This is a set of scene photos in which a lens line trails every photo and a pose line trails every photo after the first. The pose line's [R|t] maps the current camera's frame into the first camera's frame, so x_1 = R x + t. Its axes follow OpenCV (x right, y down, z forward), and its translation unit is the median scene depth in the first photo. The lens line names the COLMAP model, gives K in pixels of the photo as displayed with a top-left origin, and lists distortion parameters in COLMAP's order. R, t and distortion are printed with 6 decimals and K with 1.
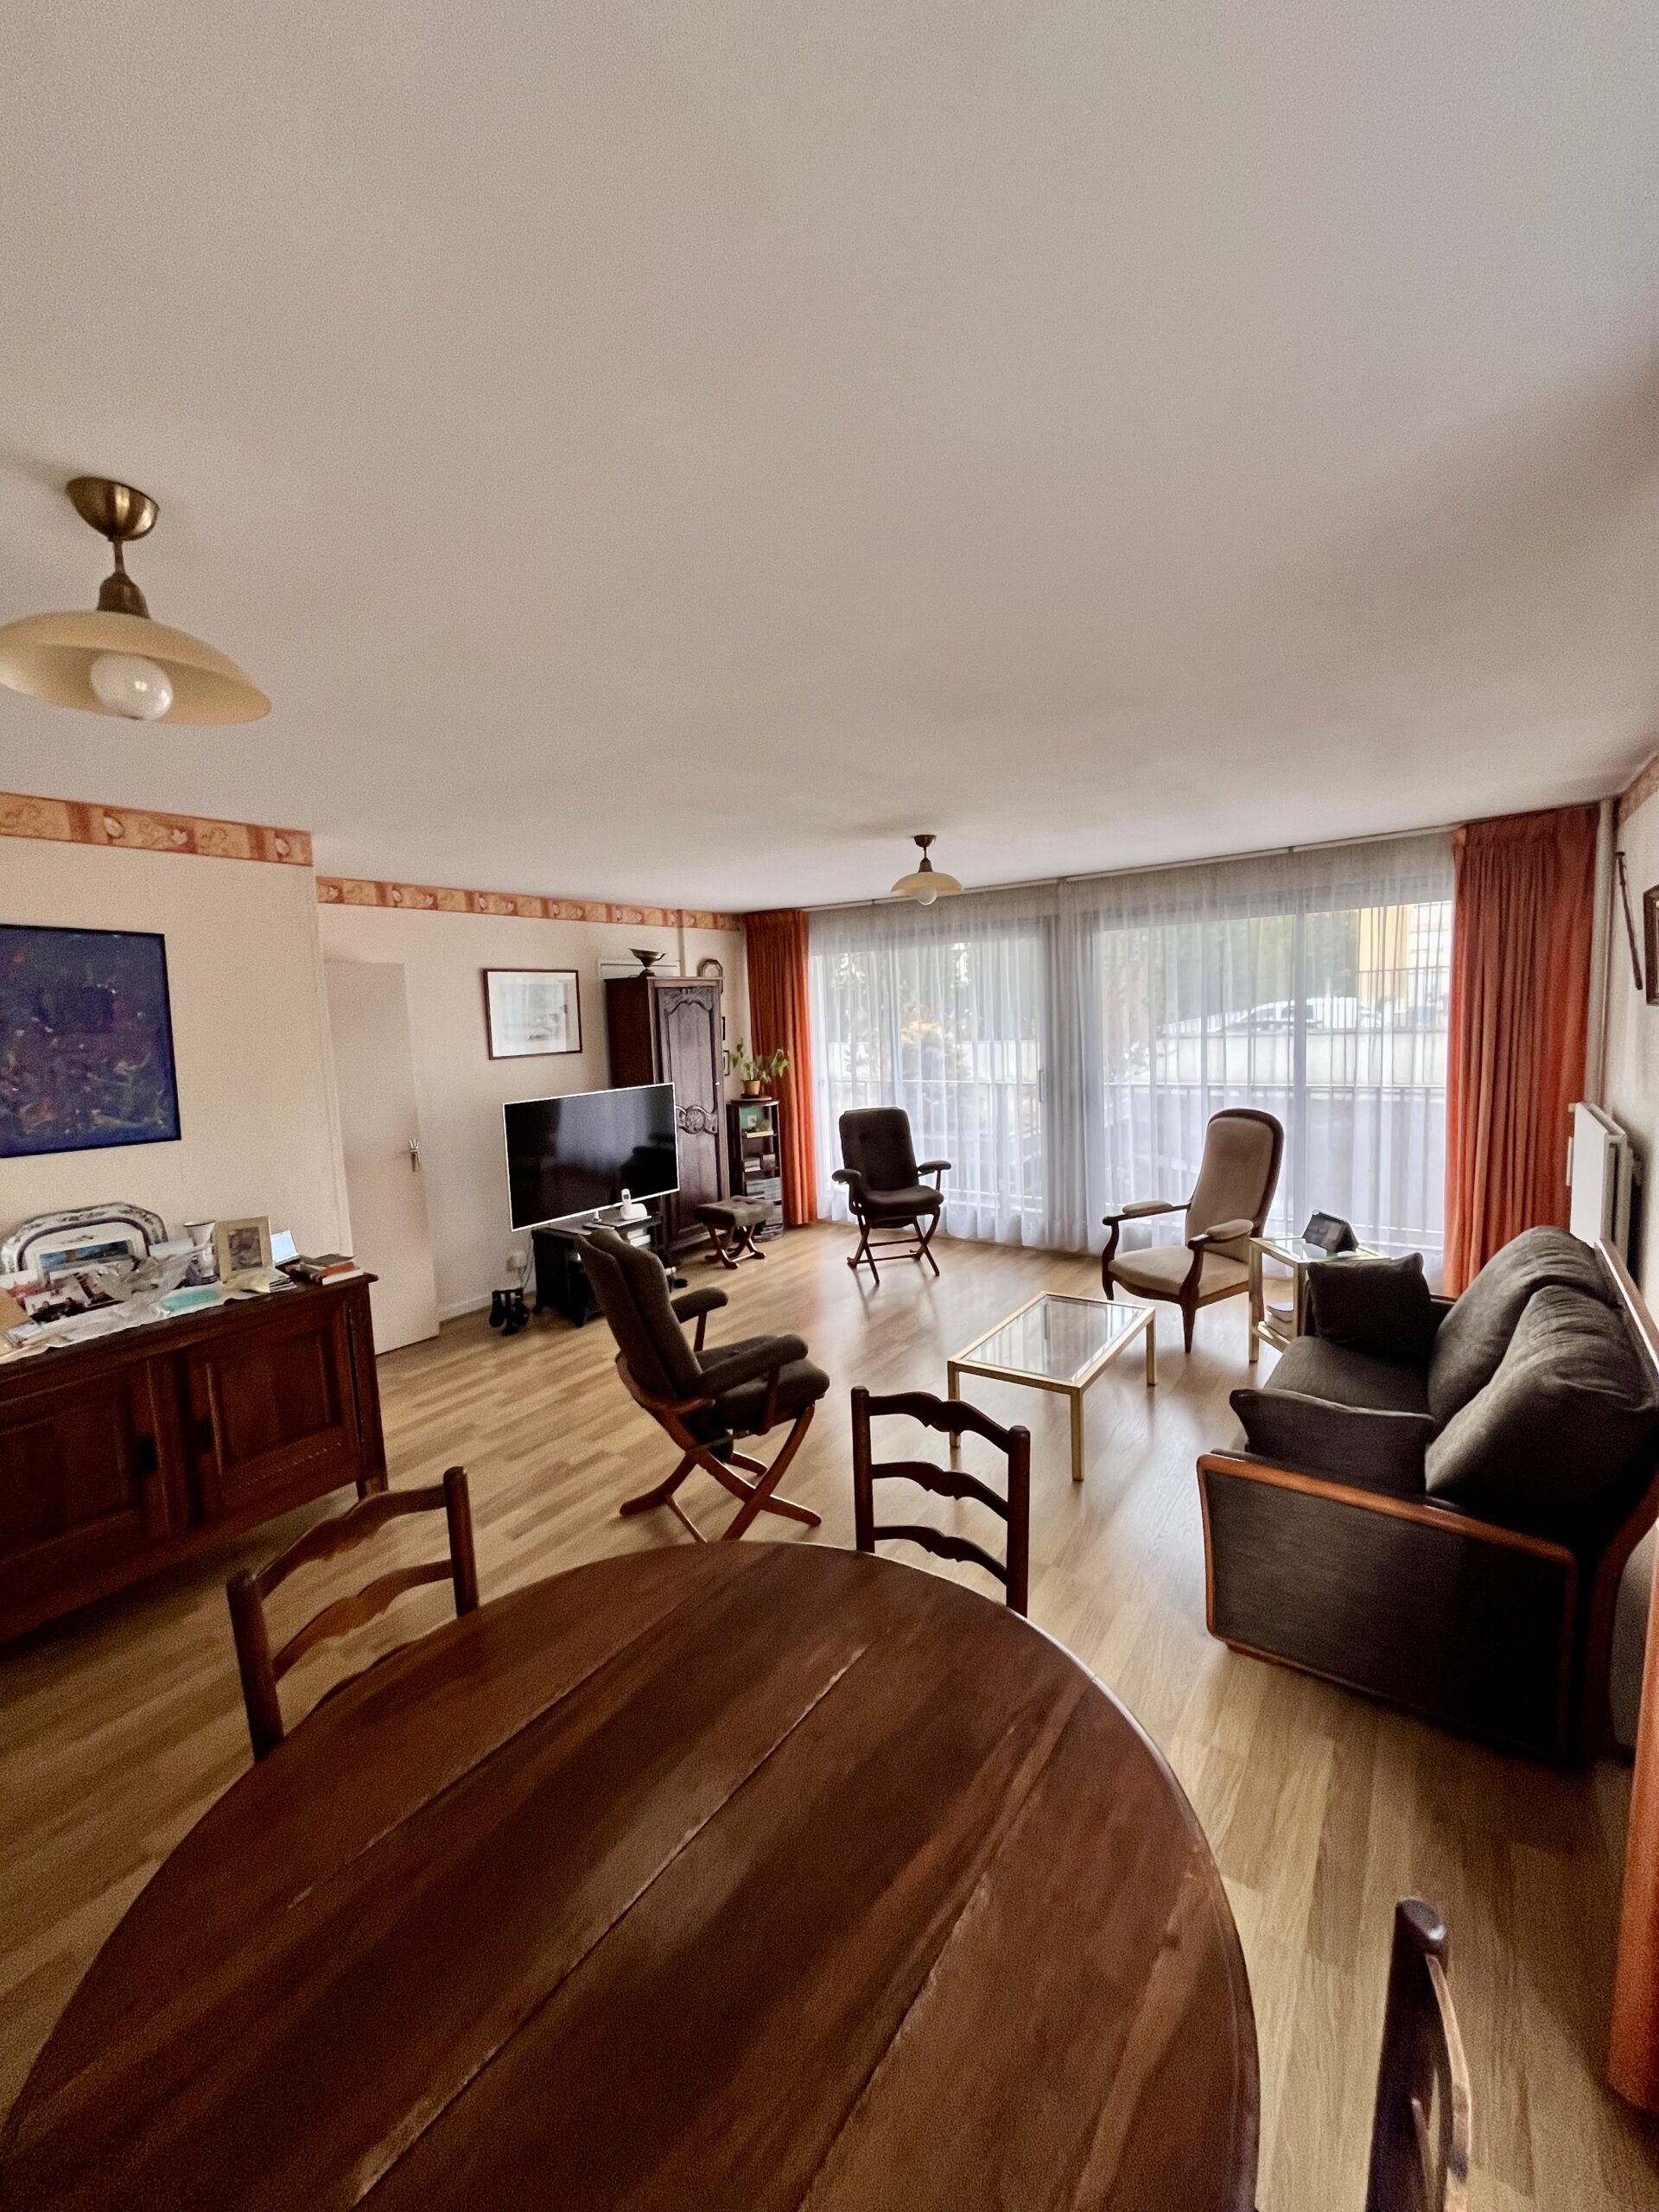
lens RADIAL K [[865.9, 0, 831.0], [0, 865.9, 1092.1], [0, 0, 1]] dist [-0.020935, -0.000086]
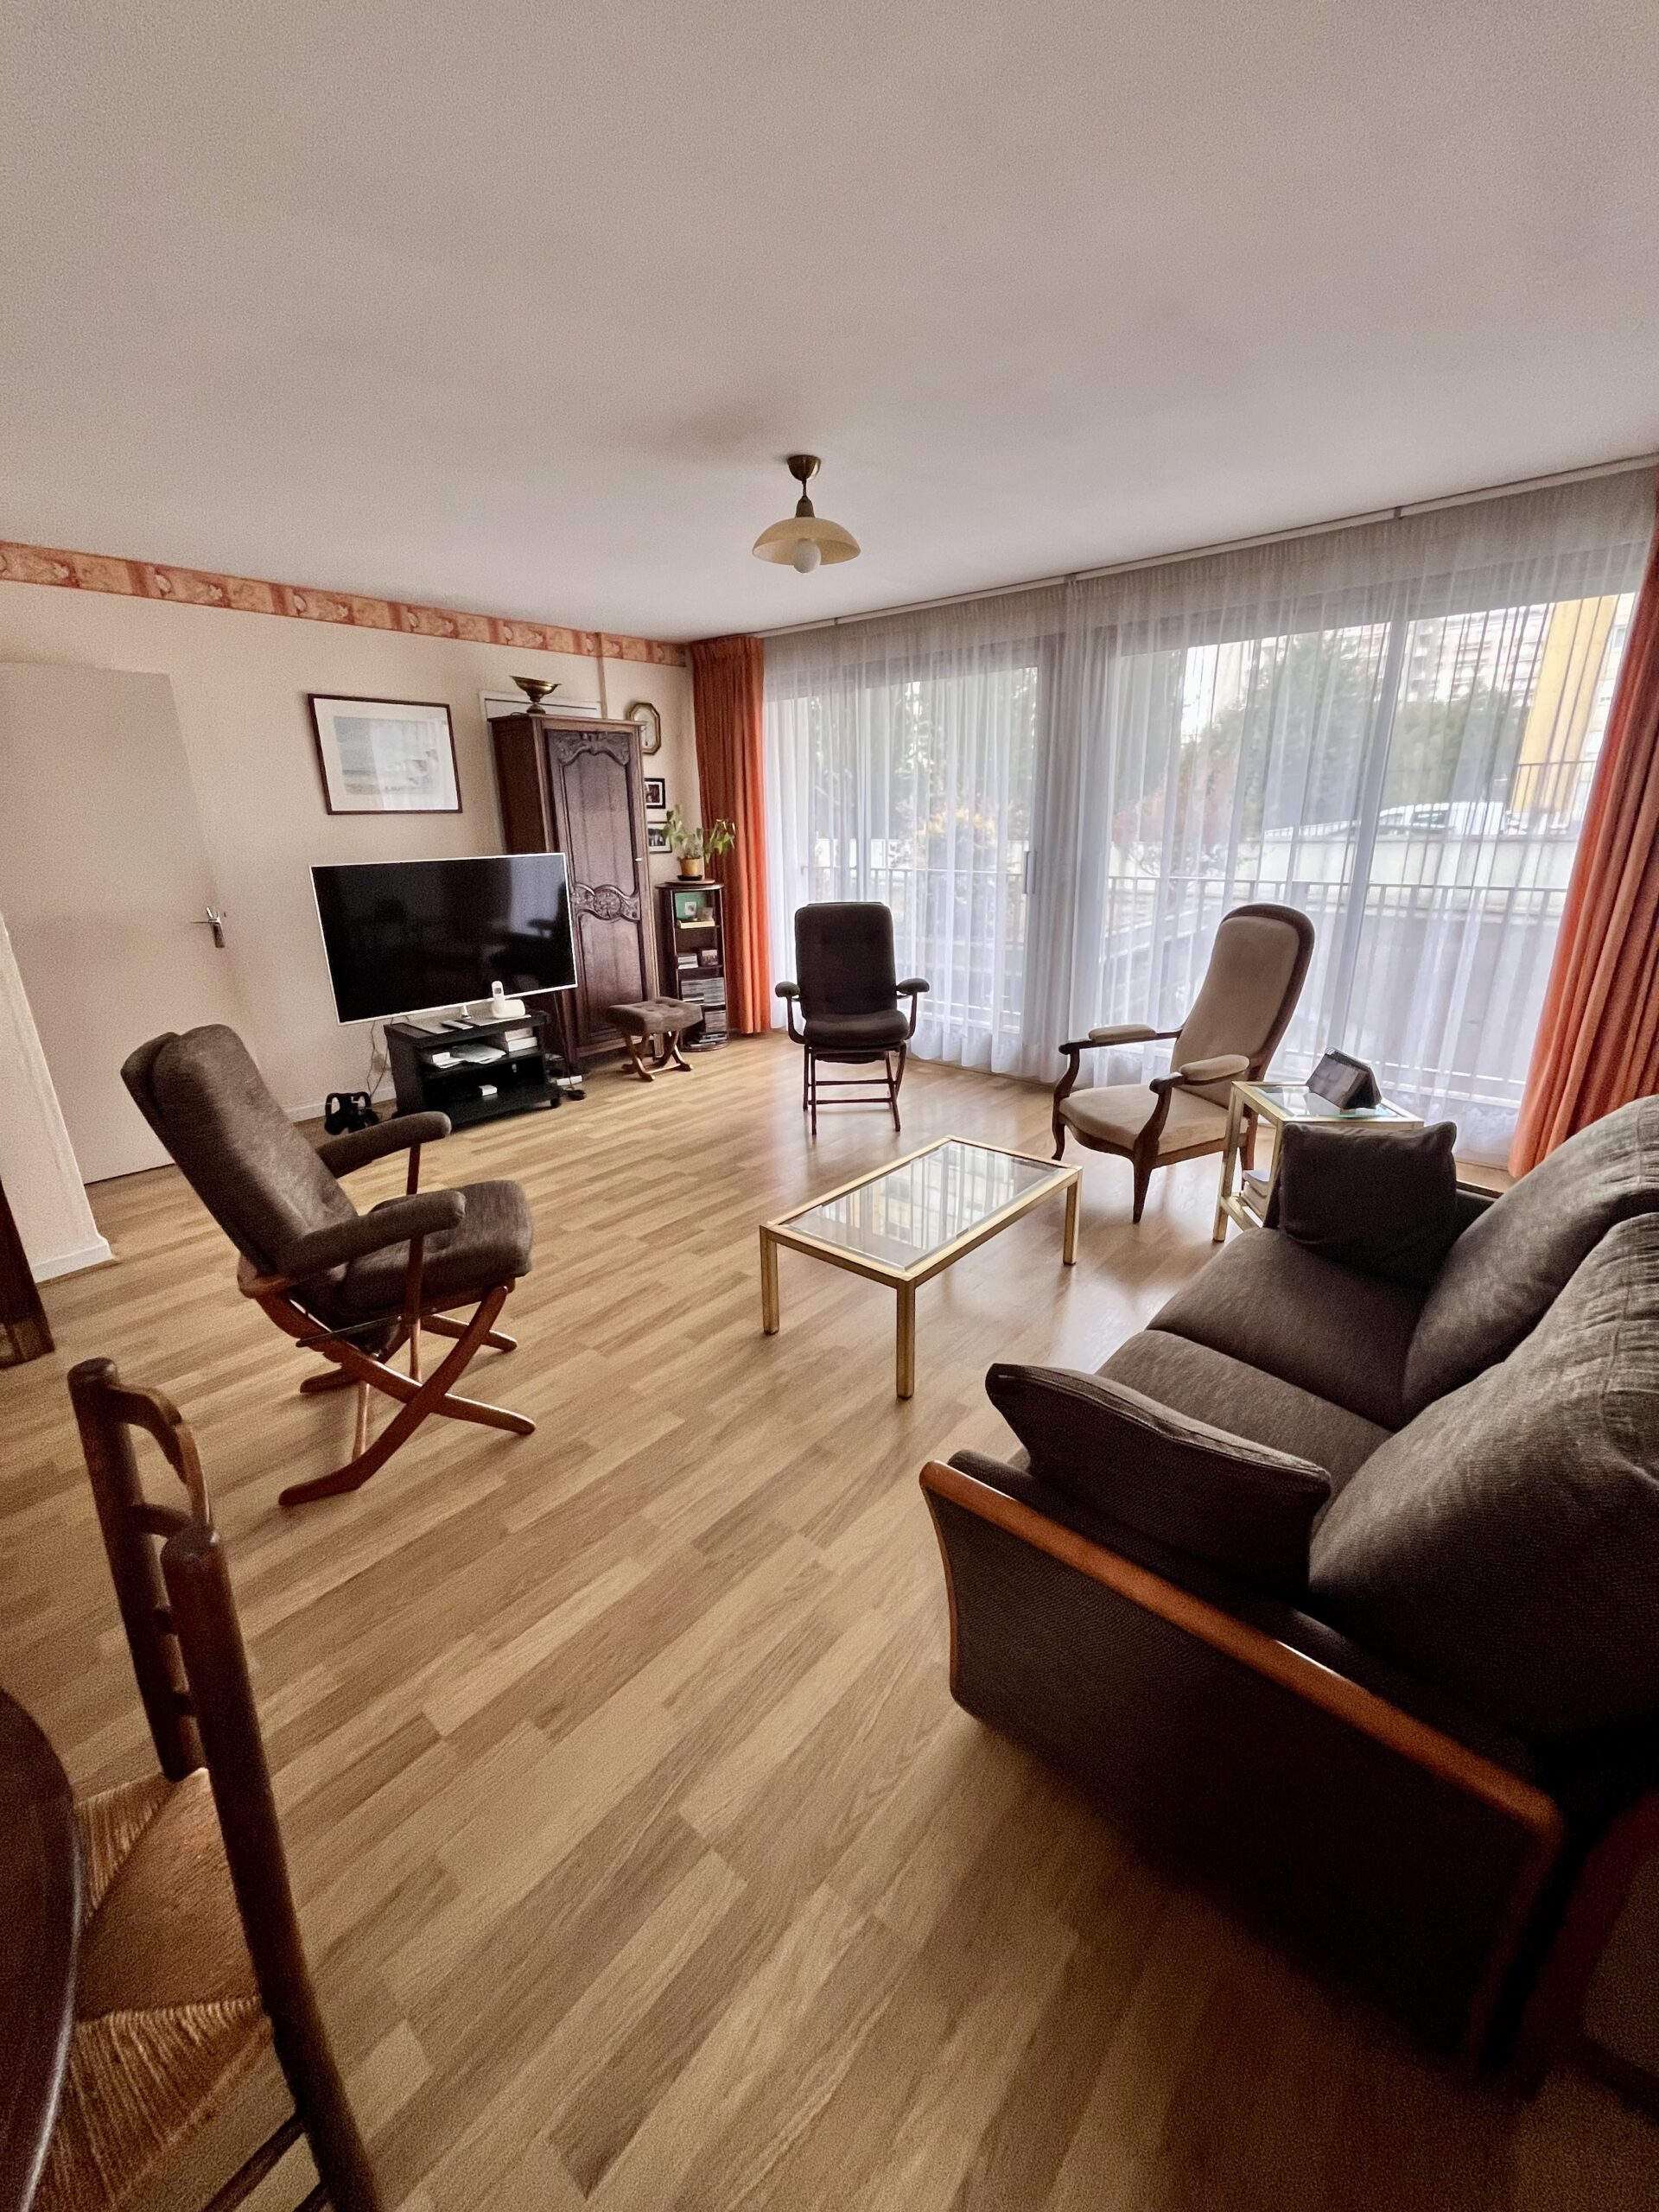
lens RADIAL K [[880.0, 0, 839.1], [0, 880.0, 1091.7], [0, 0, 1]] dist [-0.012579, -0.000115]
pose [[0.995821, 0.052128, -0.074983, 0.149007], [-0.034865, 0.975900, 0.215414, 0.021580], [0.084405, -0.211899, 0.973640, 0.176302]]
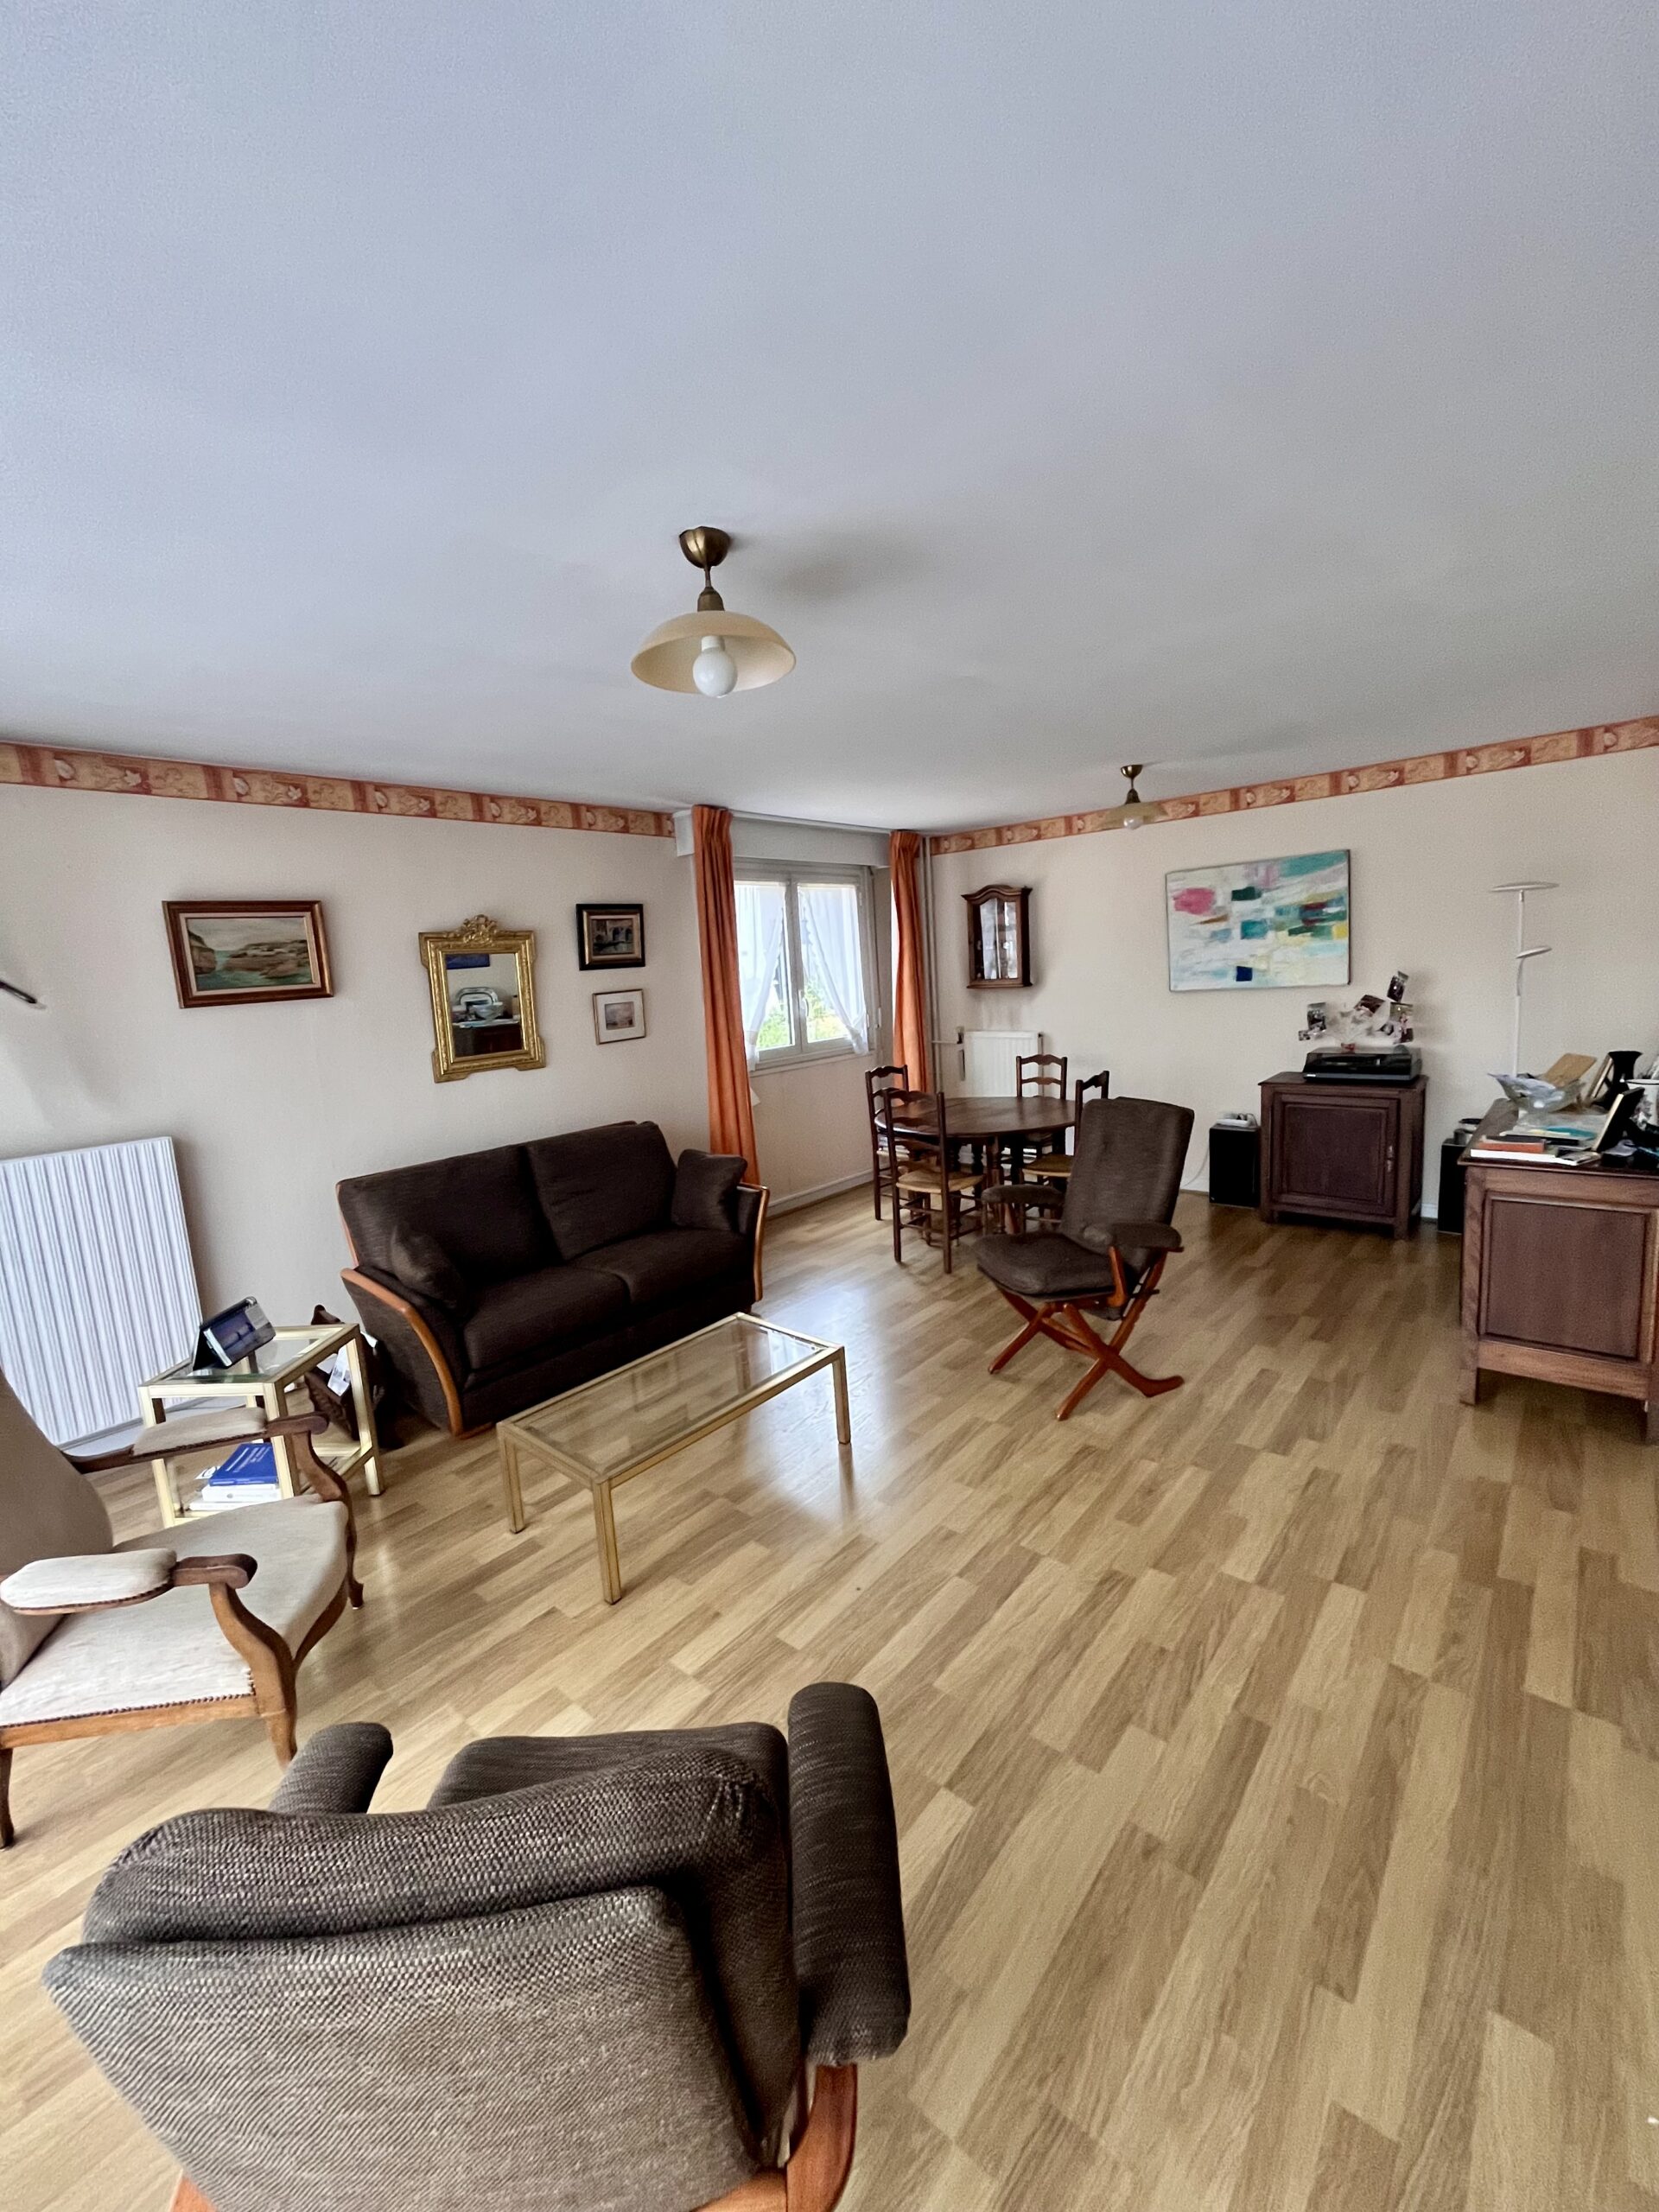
lens RADIAL K [[904.3, 0, 829.5], [0, 904.3, 1106.0], [0, 0, 1]] dist [0.001191, 0.000042]
pose [[-0.987388, 0.094298, 0.127169, 0.007812], [0.122760, 0.963257, 0.238887, -0.089475], [-0.099970, 0.251485, -0.962684, 1.083508]]
